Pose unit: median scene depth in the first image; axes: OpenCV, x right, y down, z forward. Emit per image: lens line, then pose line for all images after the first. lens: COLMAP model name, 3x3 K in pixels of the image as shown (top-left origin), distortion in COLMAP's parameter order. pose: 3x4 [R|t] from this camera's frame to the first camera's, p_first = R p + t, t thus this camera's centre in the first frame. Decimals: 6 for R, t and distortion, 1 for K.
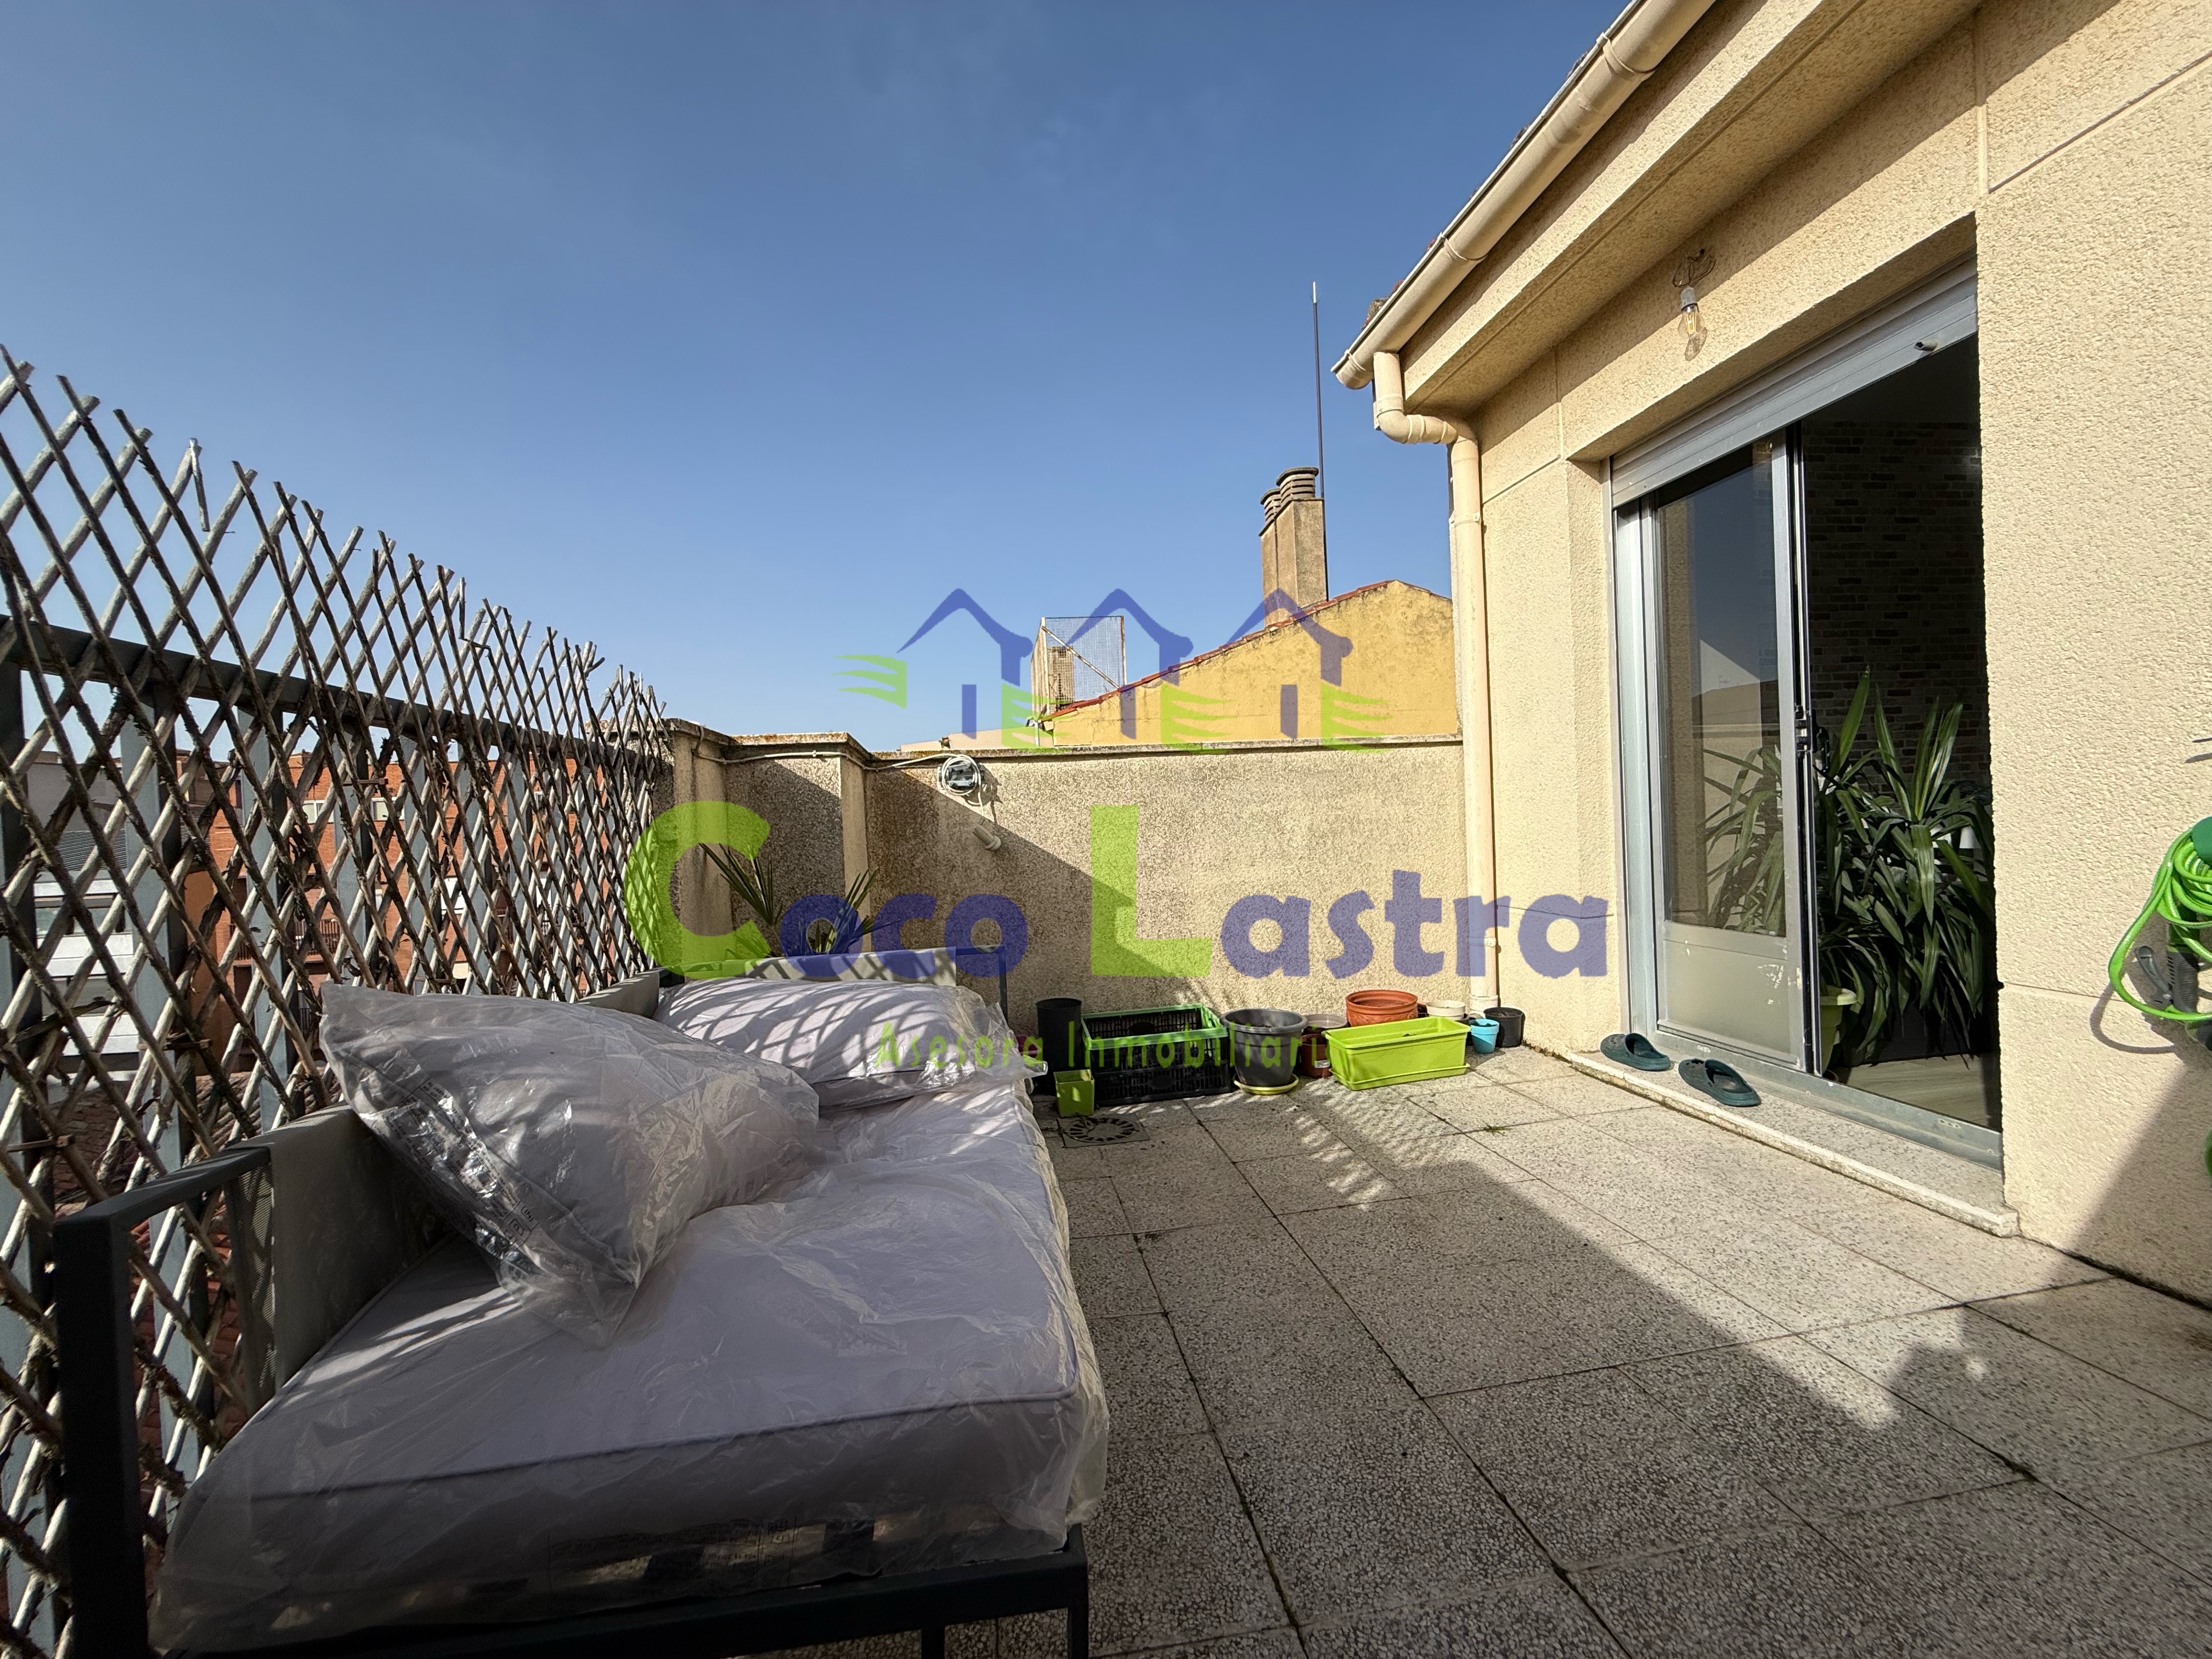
lens RADIAL K [[880.4, 0, 1102.2], [0, 880.4, 817.2], [0, 0, 1]] dist [-0.000278, -0.000022]
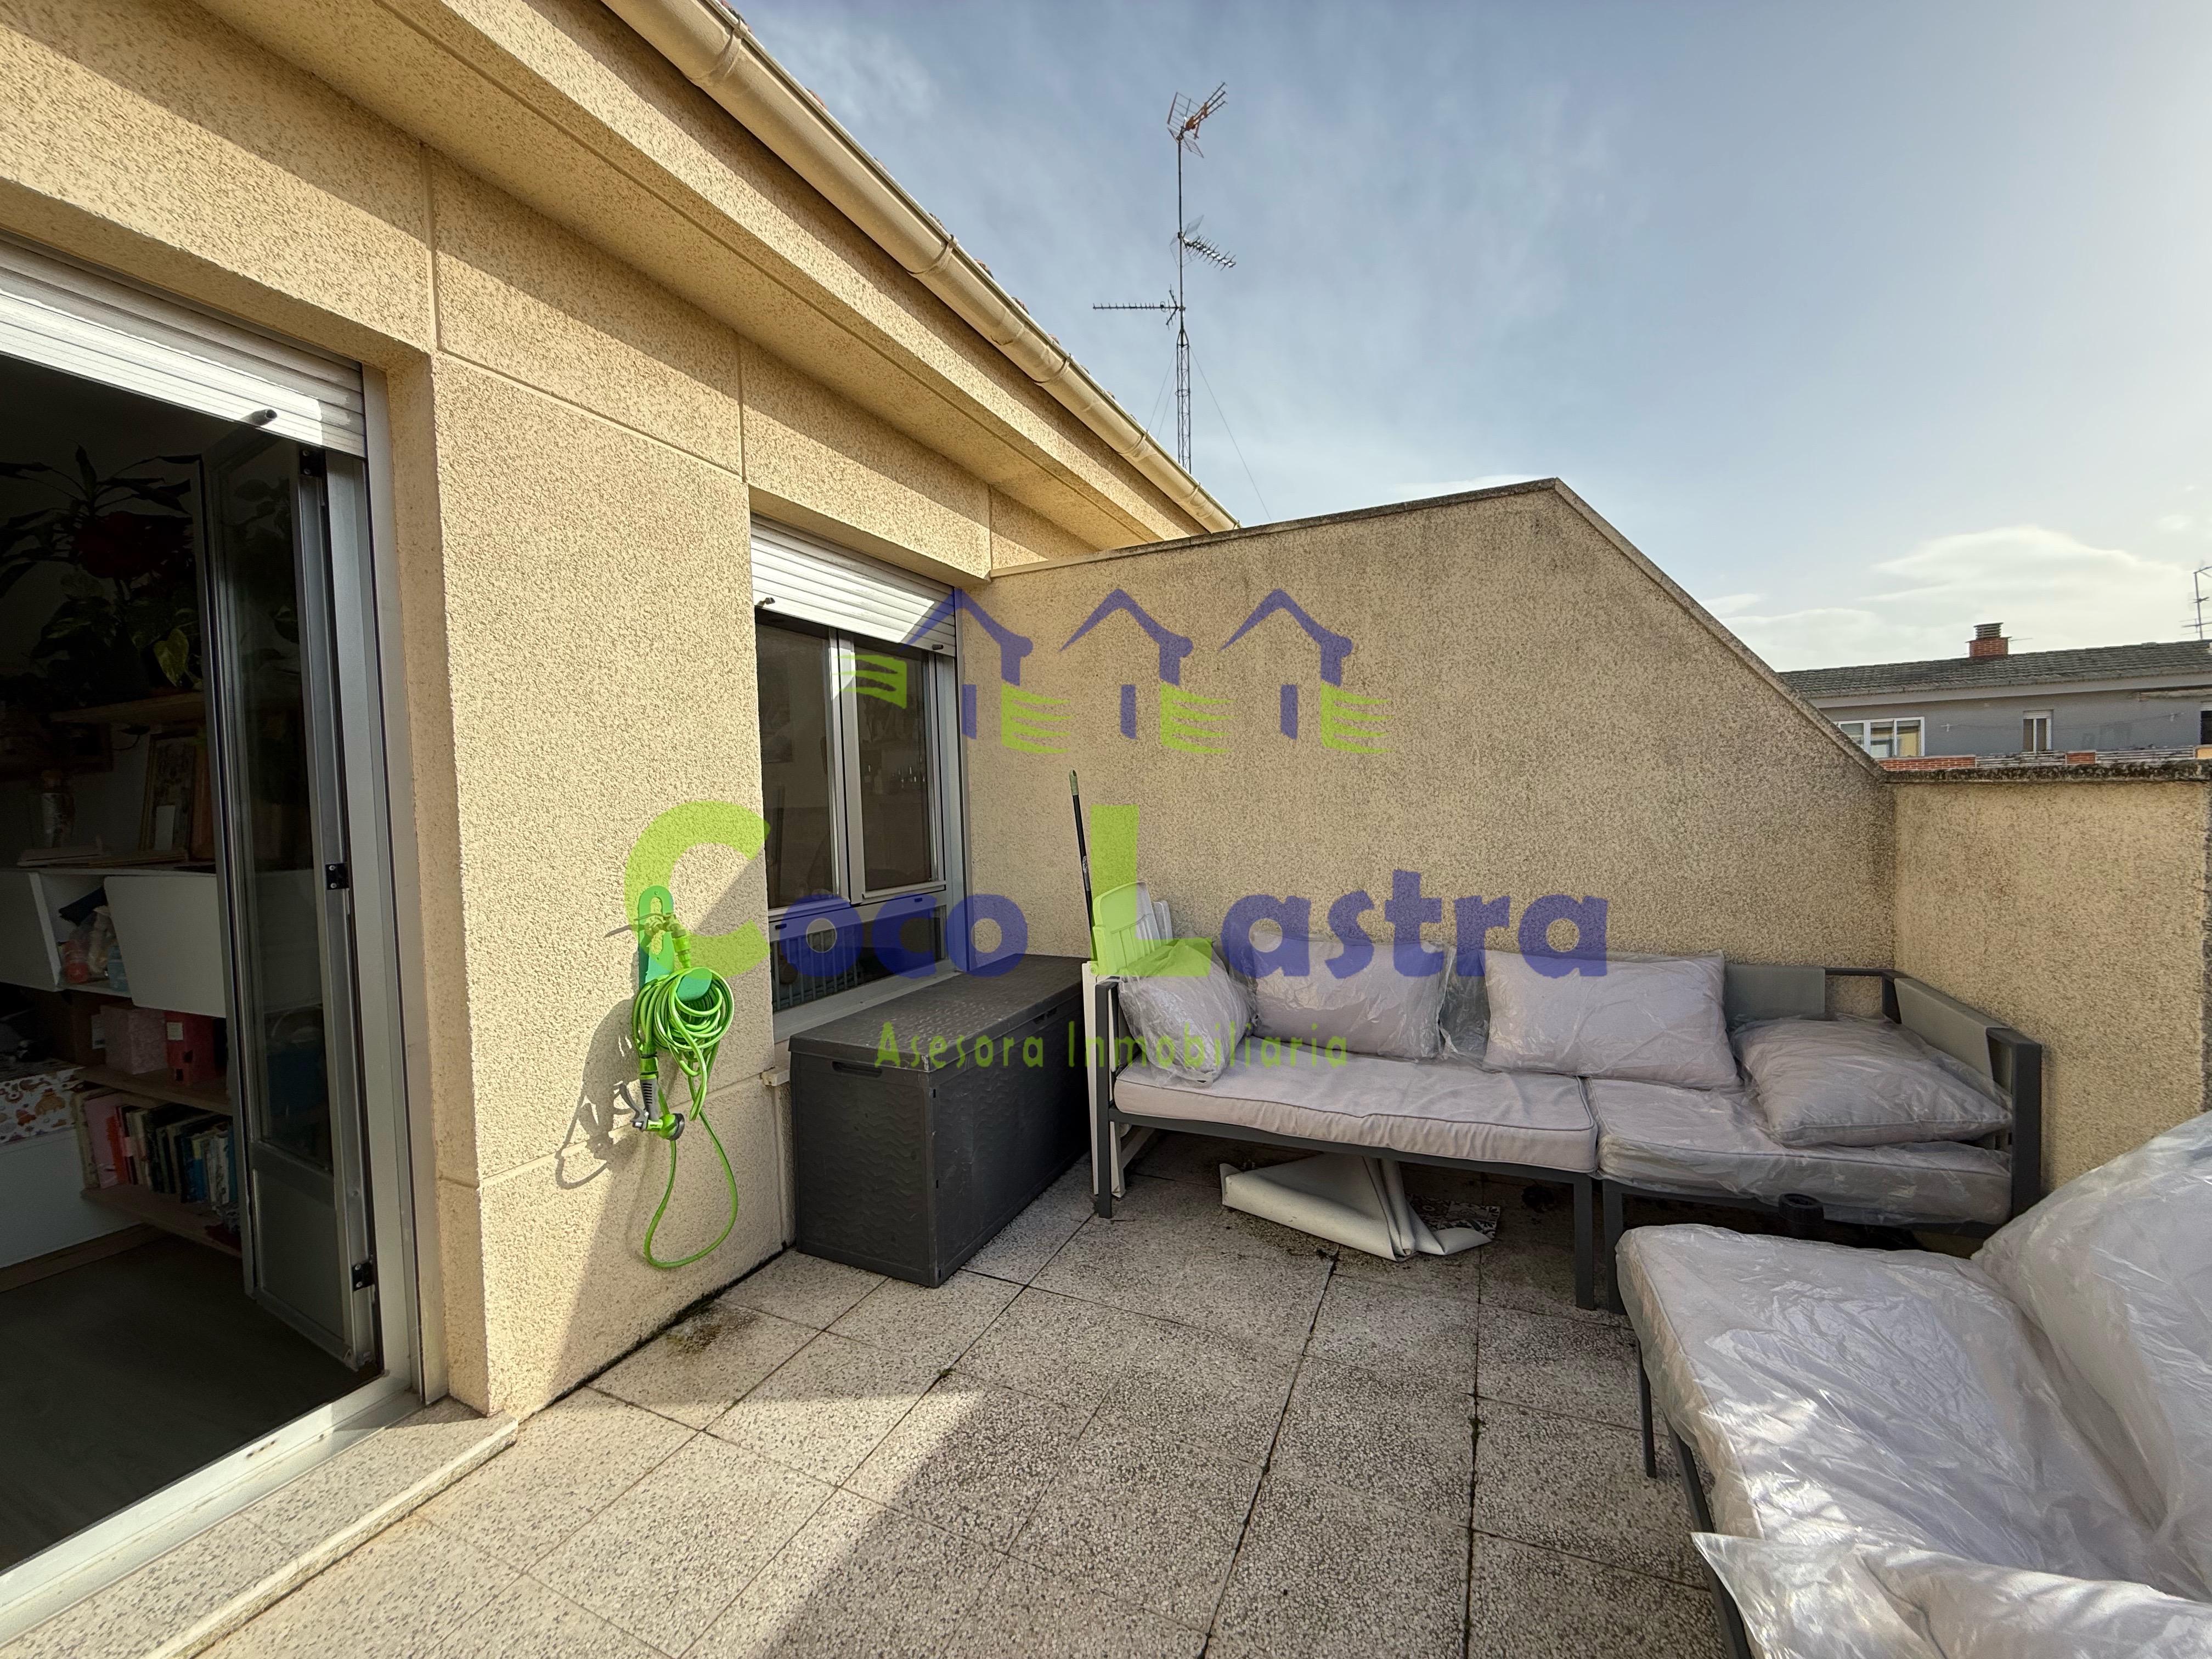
lens RADIAL K [[880.4, 0, 1098.4], [0, 880.4, 827.6], [0, 0, 1]] dist [-0.000278, -0.000022]
pose [[-0.835156, 0.060259, 0.546702, -0.045015], [0.072781, 0.997347, 0.001251, -0.091992], [-0.545177, 0.040835, -0.837326, 0.916175]]
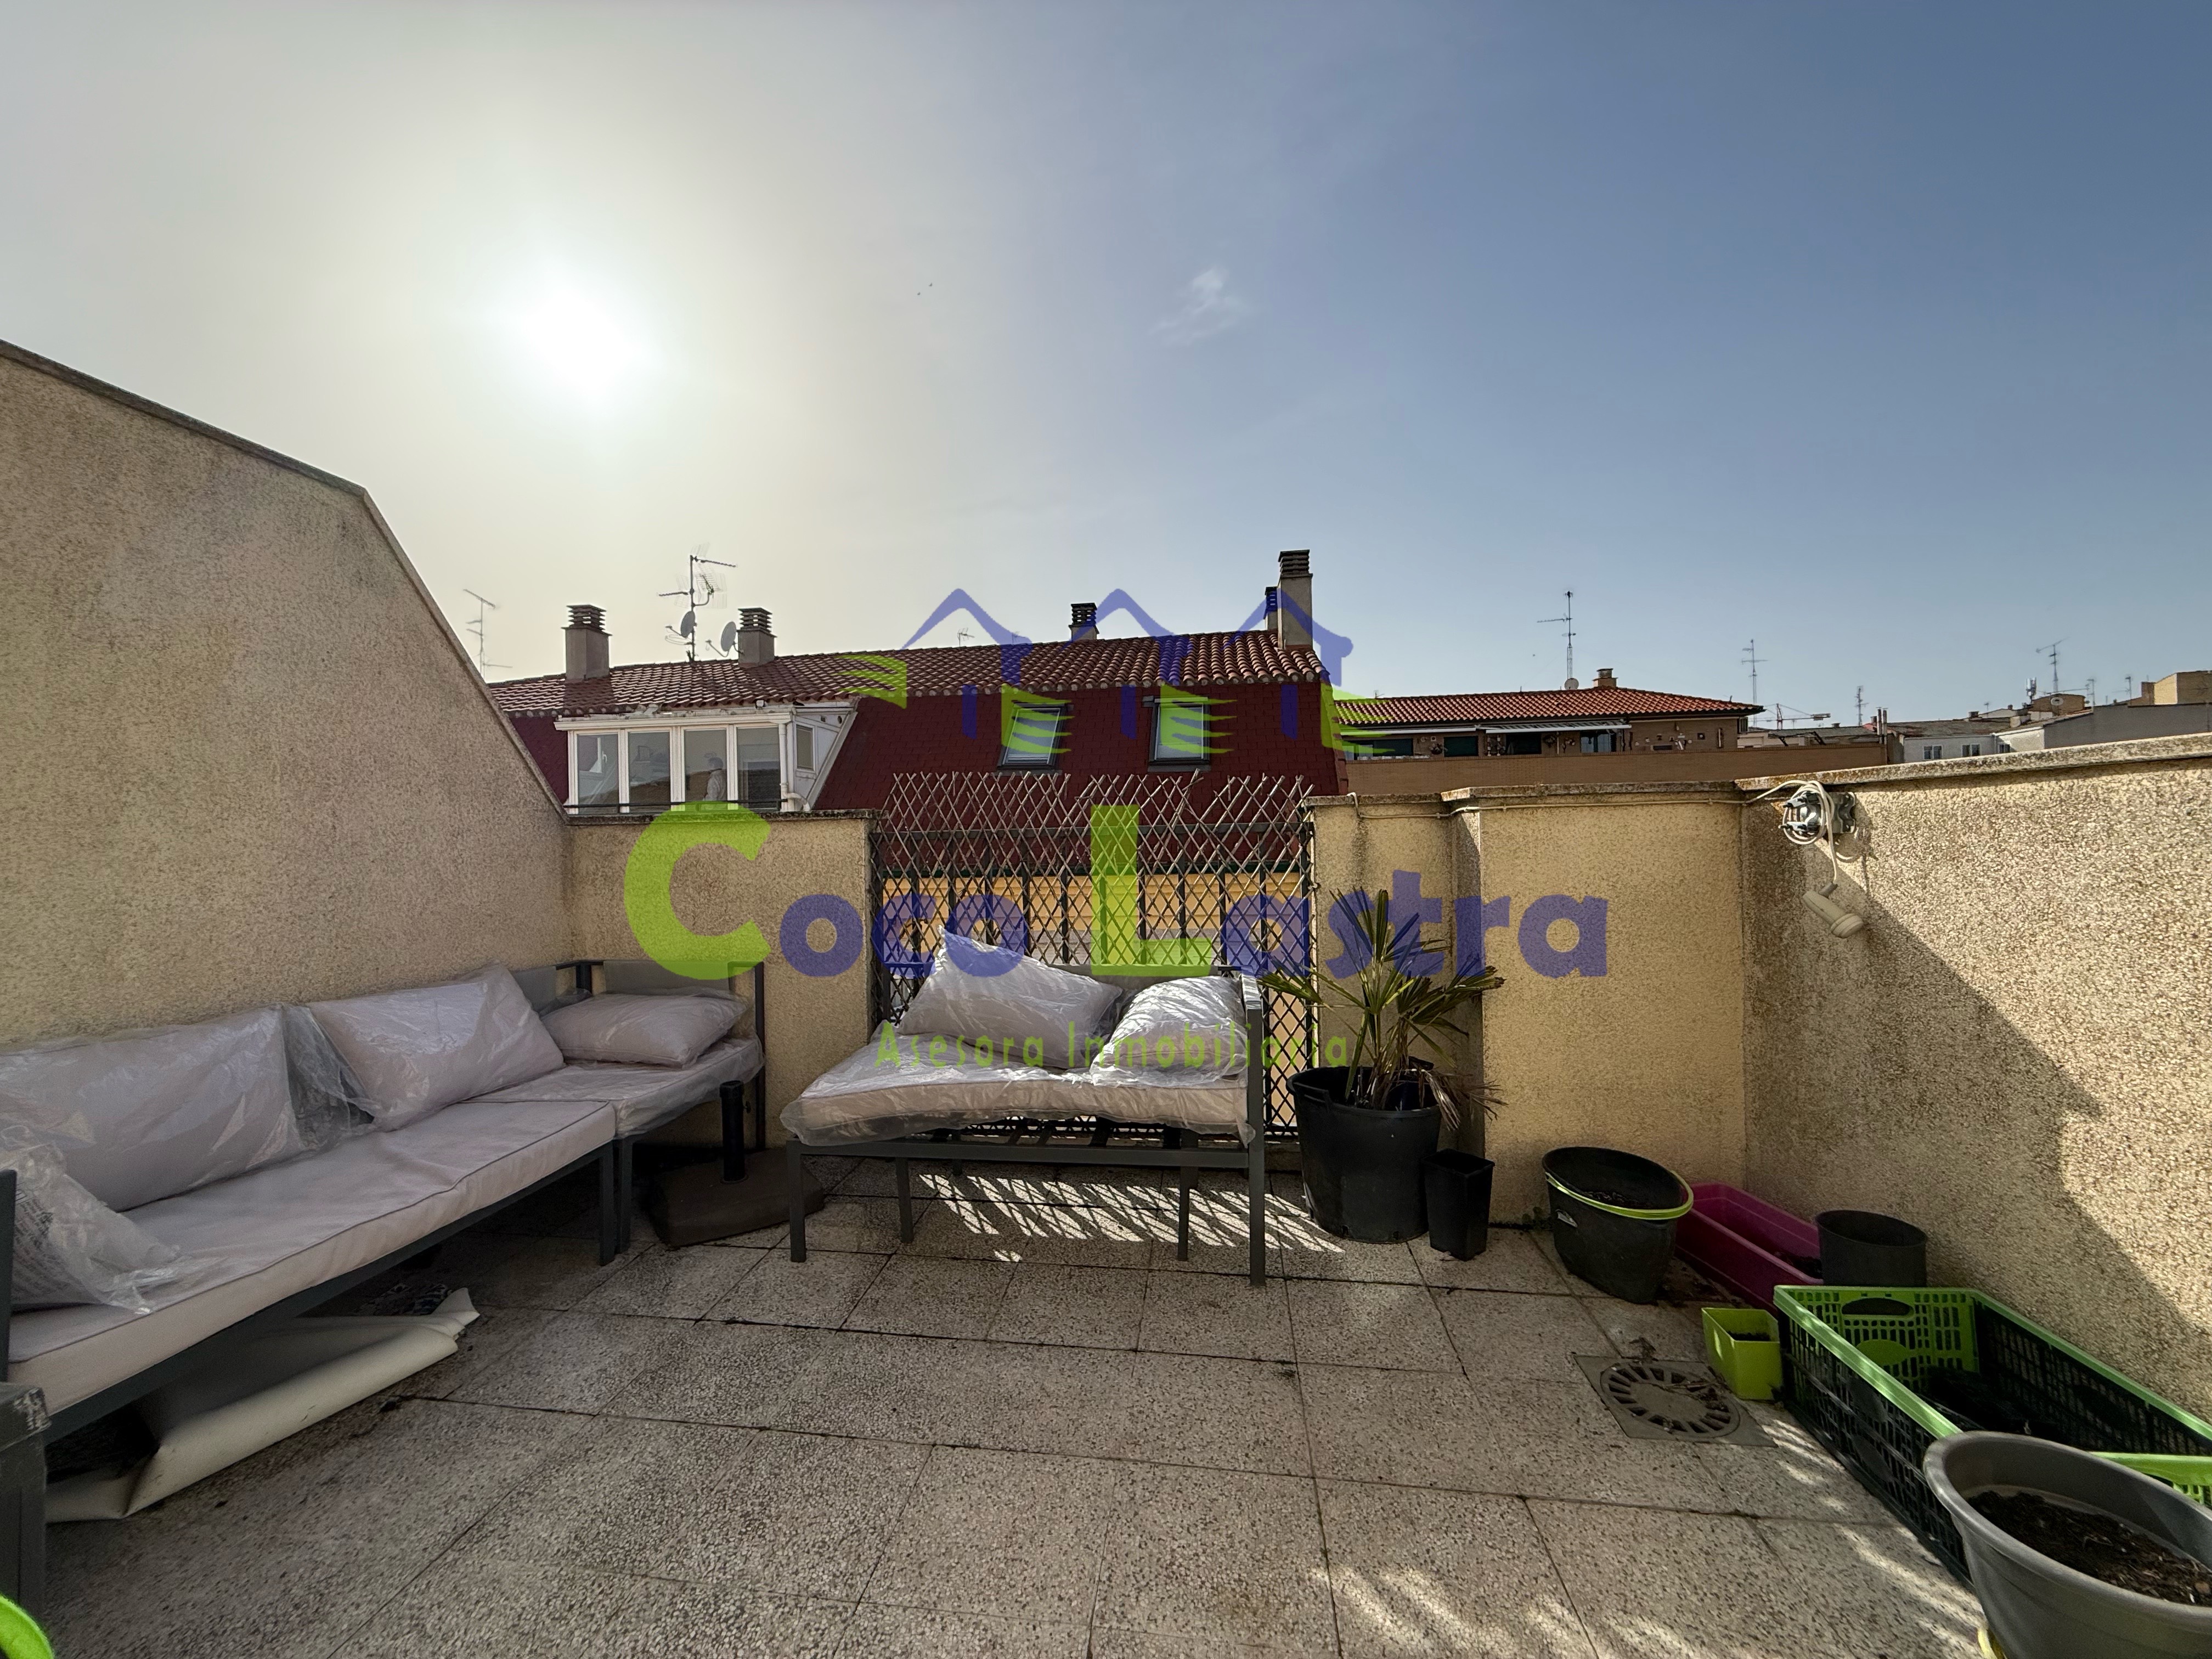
lens RADIAL K [[880.4, 0, 1095.5], [0, 880.4, 823.7], [0, 0, 1]] dist [-0.000278, -0.000022]
pose [[-0.278769, 0.039182, -0.959558, 0.705316], [0.035441, 0.998906, 0.030492, -0.091161], [0.959704, -0.025507, -0.279853, 0.791252]]
